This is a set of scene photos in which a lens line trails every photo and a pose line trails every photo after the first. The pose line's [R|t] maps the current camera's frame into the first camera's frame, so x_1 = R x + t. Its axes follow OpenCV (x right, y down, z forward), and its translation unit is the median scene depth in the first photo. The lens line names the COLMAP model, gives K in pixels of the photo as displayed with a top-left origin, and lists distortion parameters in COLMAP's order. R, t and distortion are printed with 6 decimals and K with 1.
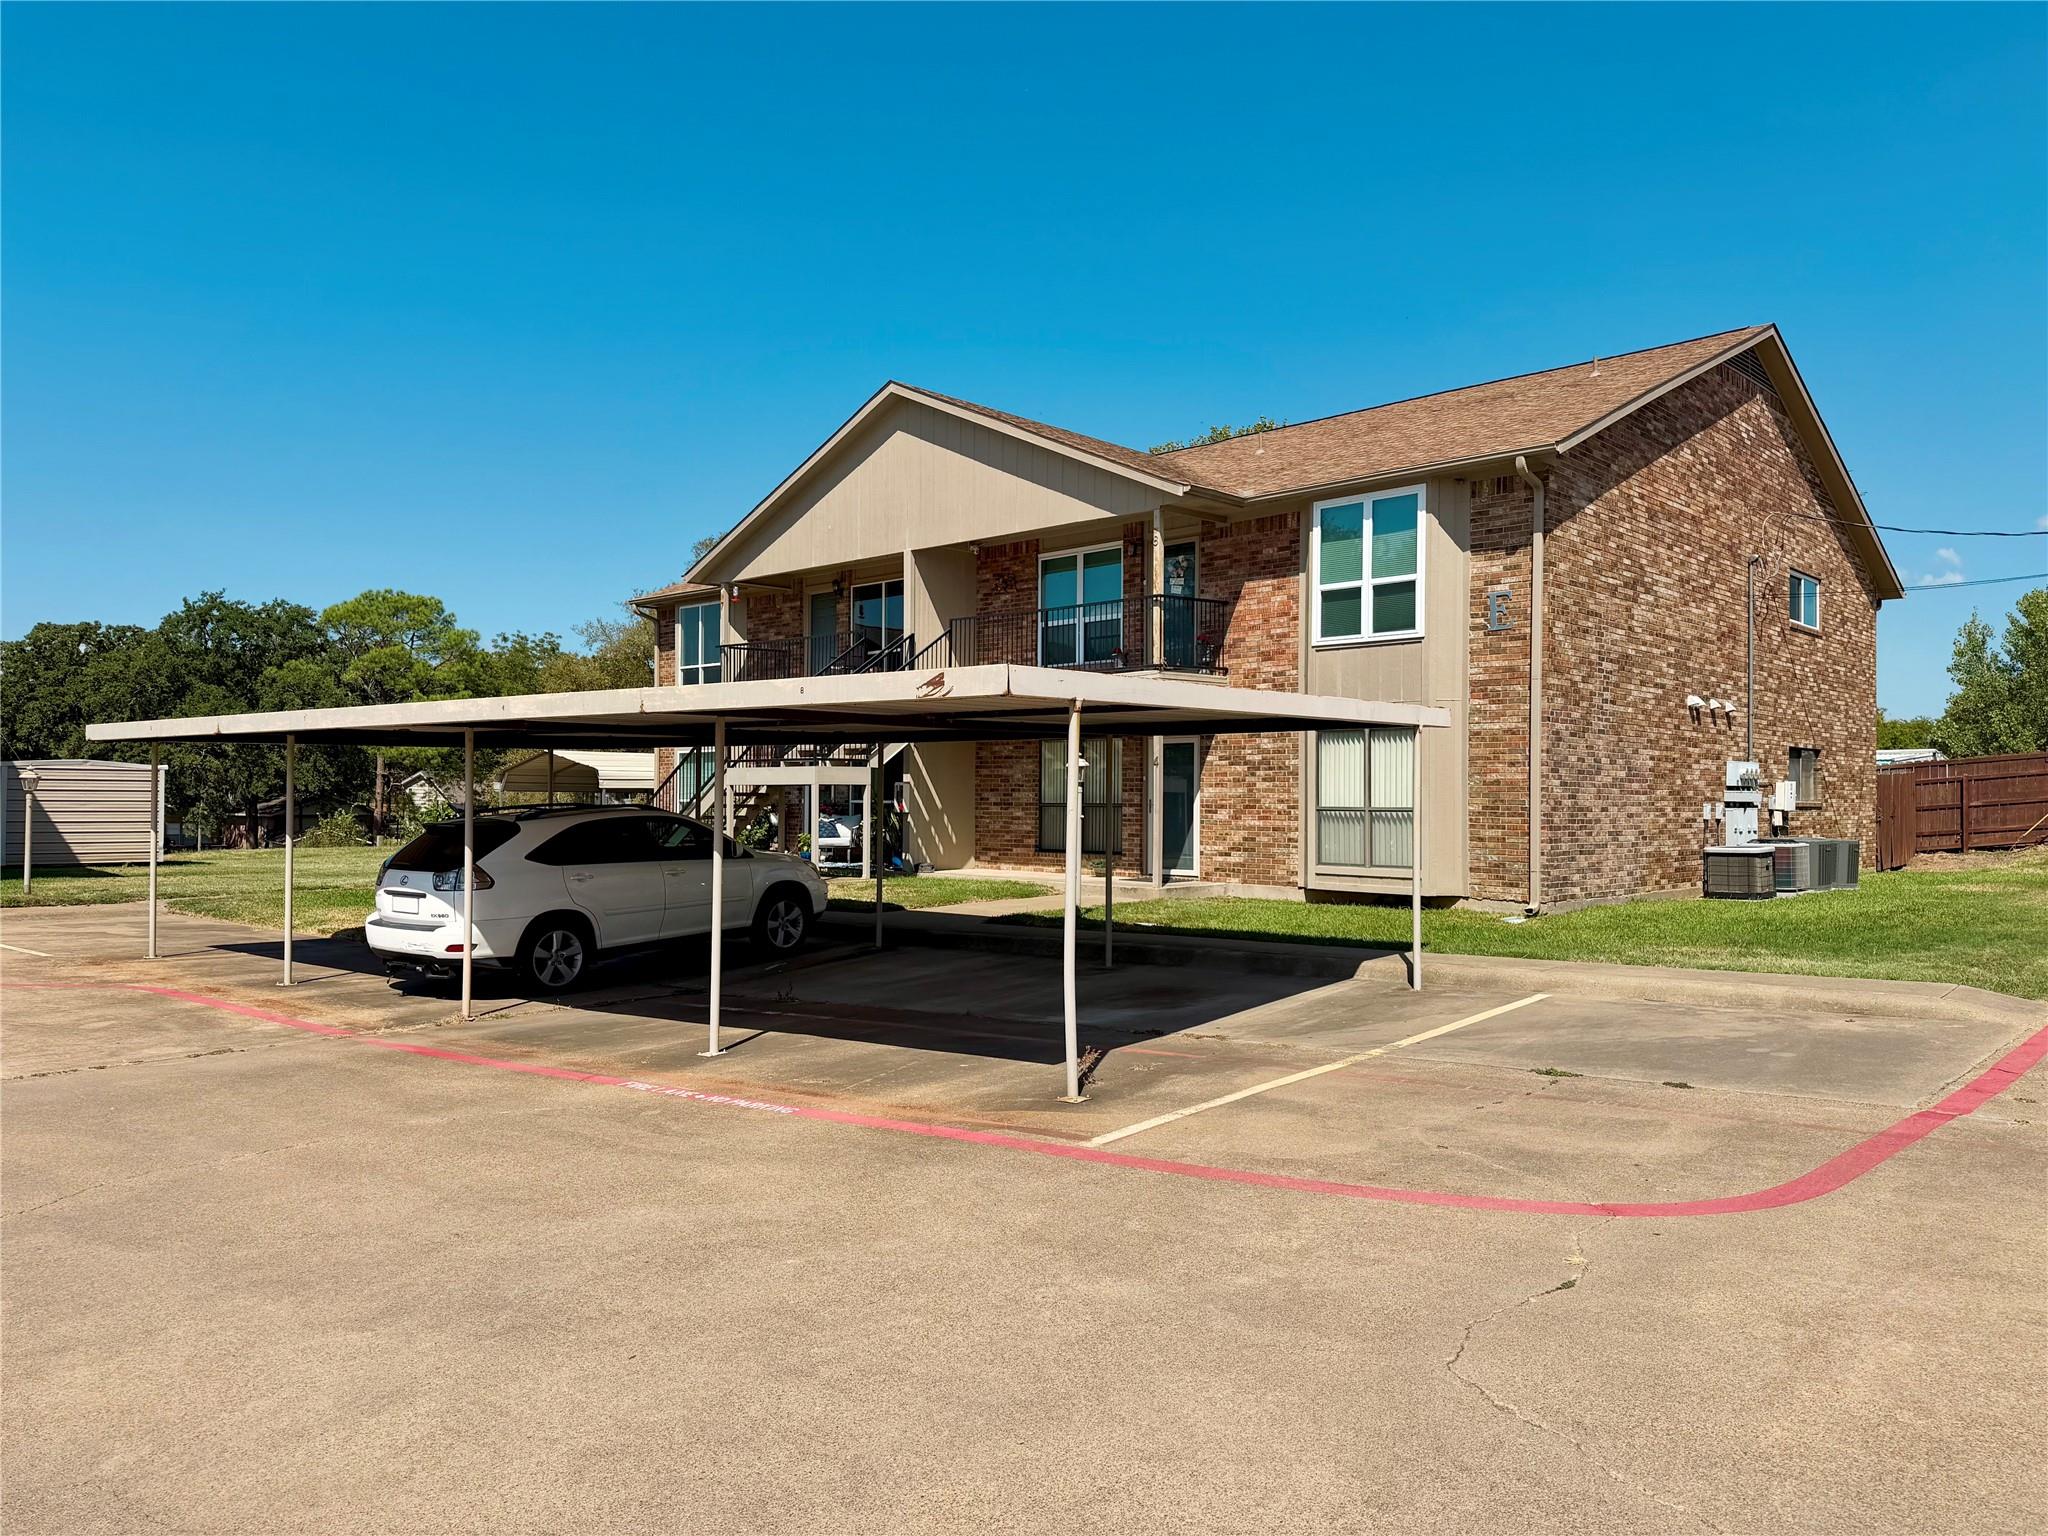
lens RADIAL K [[1421.9, 0, 1019.6], [0, 1421.9, 778.8], [0, 0, 1]] dist [0.083679, -0.108293]
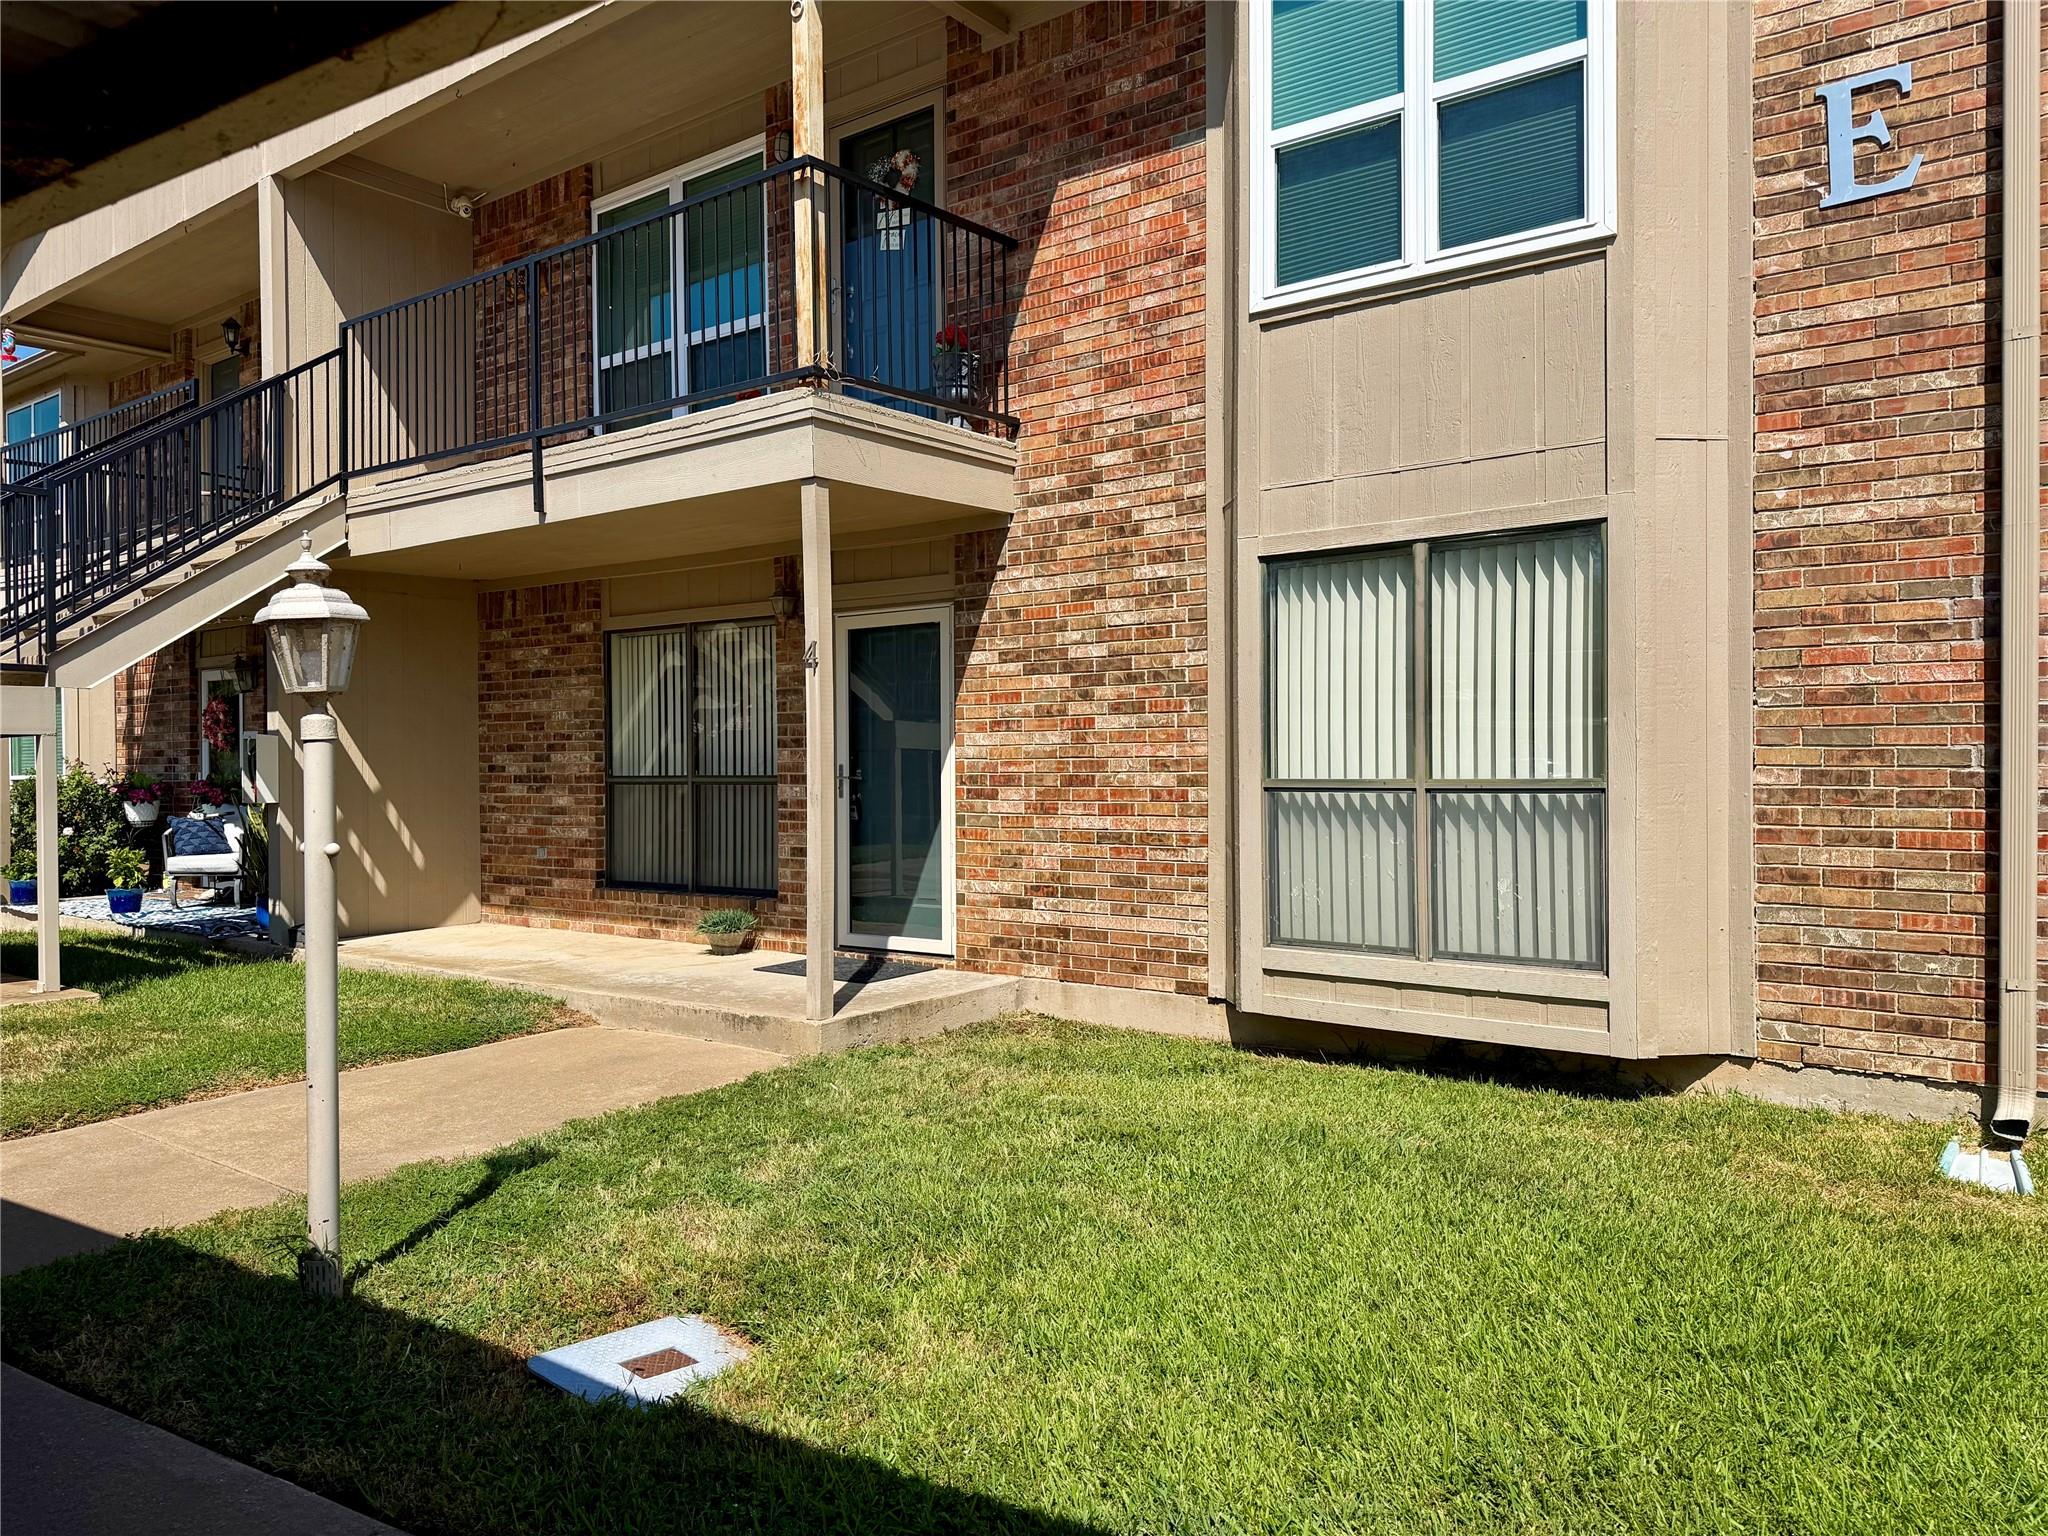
lens RADIAL K [[1421.9, 0, 1032.4], [0, 1421.9, 785.4], [0, 0, 1]] dist [0.083679, -0.108293]
pose [[0.992384, -0.014612, 0.122310, 0.103622], [0.011075, 0.999502, 0.029548, 0.009649], [-0.122681, -0.027969, 0.992052, 0.629235]]
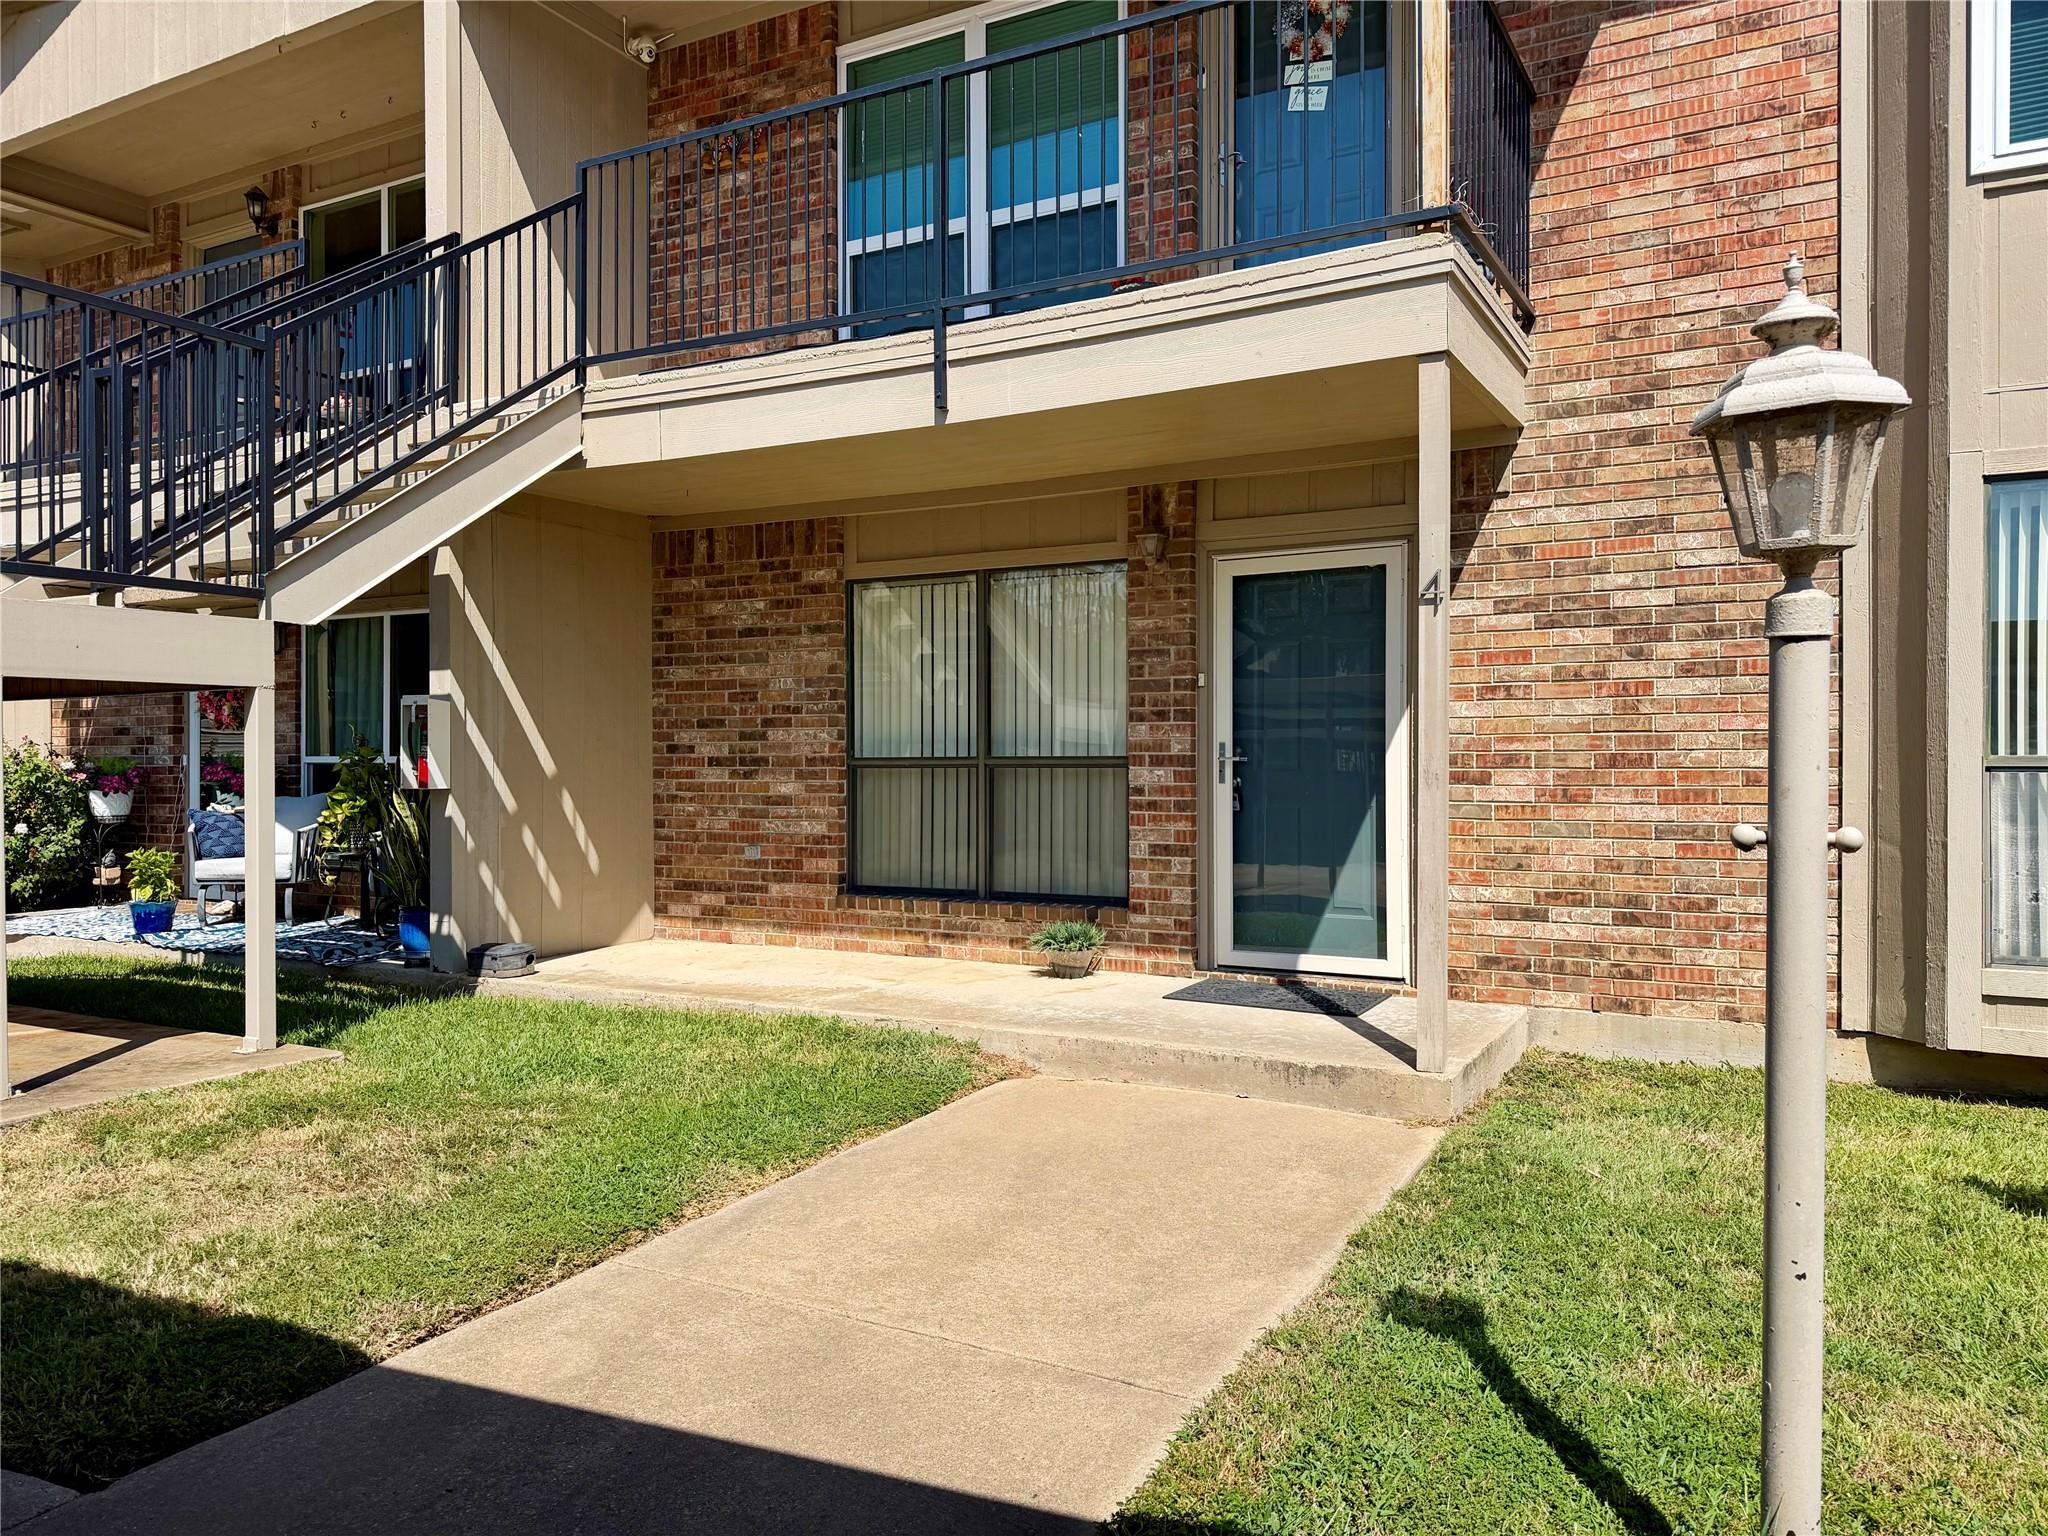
lens RADIAL K [[1421.9, 0, 1019.5], [0, 1421.9, 775.5], [0, 0, 1]] dist [0.083679, -0.108293]
pose [[0.963065, -0.008282, 0.269141, -0.047033], [0.002577, 0.999765, 0.021545, 0.016058], [-0.269256, -0.020056, 0.962860, 0.743267]]
